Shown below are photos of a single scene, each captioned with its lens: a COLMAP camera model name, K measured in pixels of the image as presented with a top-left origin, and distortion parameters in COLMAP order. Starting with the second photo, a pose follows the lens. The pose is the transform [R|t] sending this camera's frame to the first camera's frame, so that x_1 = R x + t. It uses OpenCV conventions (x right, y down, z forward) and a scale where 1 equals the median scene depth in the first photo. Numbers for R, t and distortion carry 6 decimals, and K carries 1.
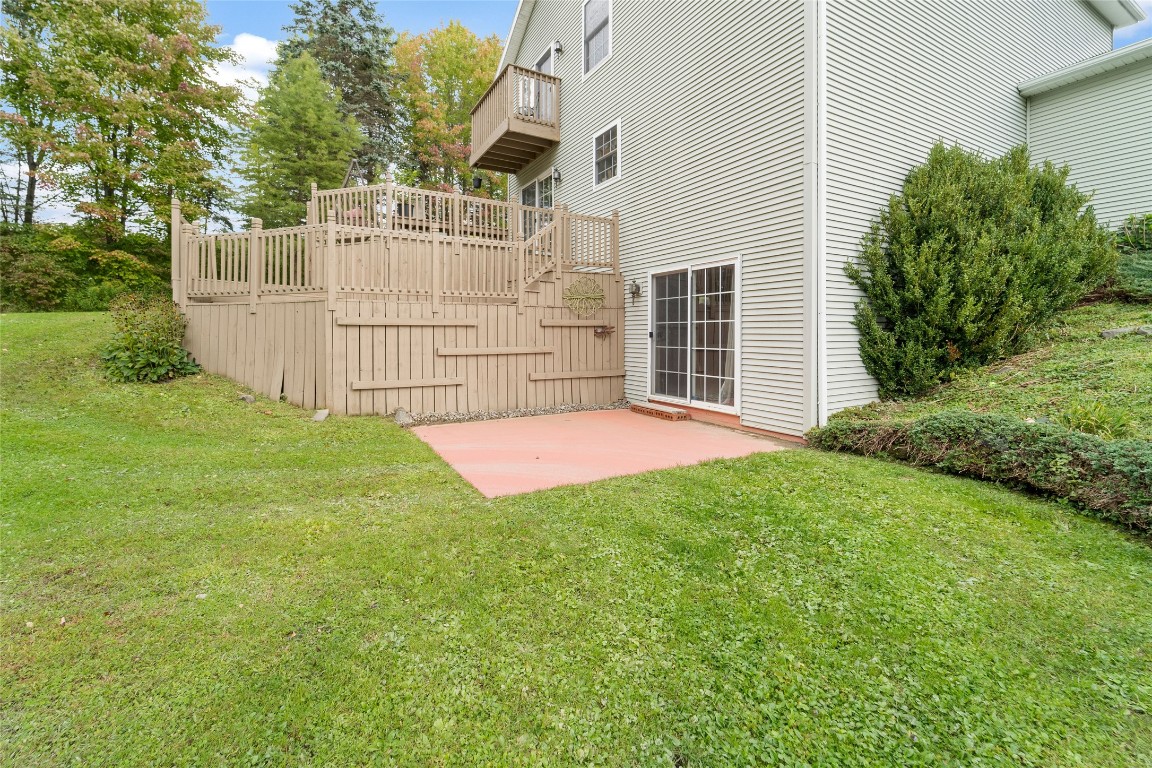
lens RADIAL K [[478.6, 0, 577.2], [0, 478.6, 345.3], [0, 0, 1]] dist [-0.000550, -0.000337]
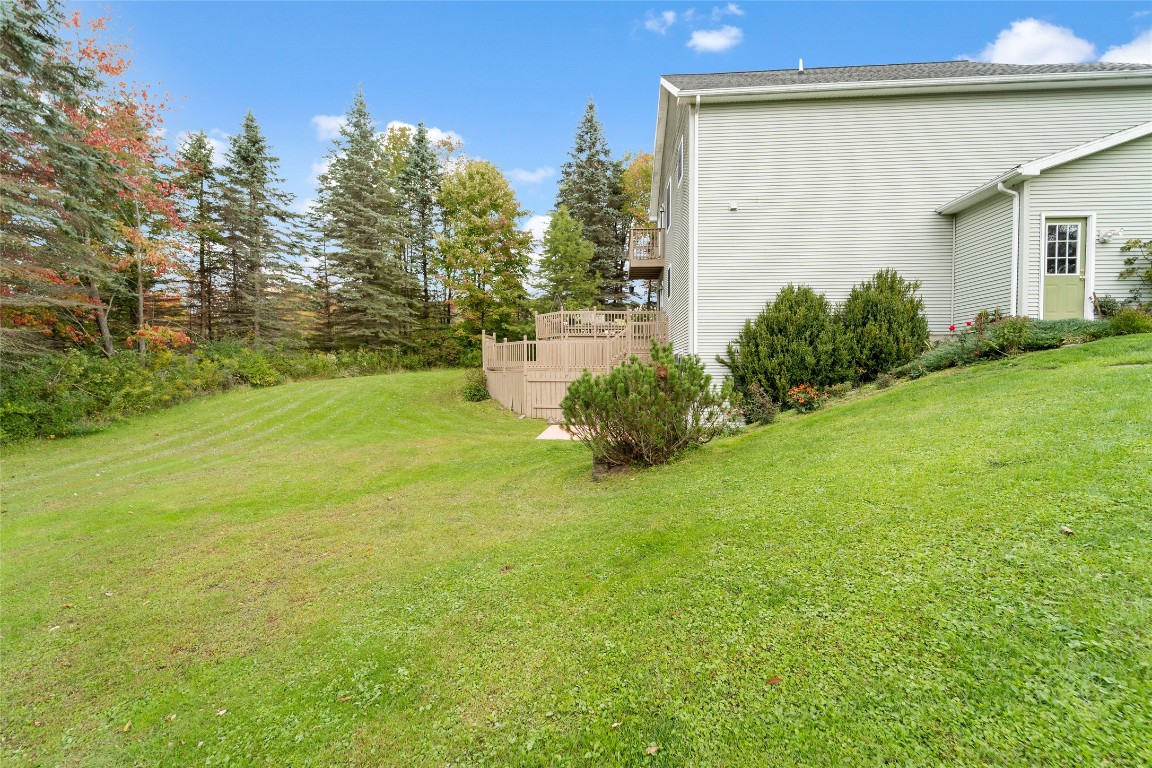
lens RADIAL K [[484.0, 0, 573.7], [0, 484.0, 392.0], [0, 0, 1]] dist [0.000301, -0.000291]
pose [[0.821132, 0.029770, -0.569961, 1.029529], [-0.017018, 0.999472, 0.027687, -0.055631], [0.570484, -0.013035, 0.821205, -0.849793]]
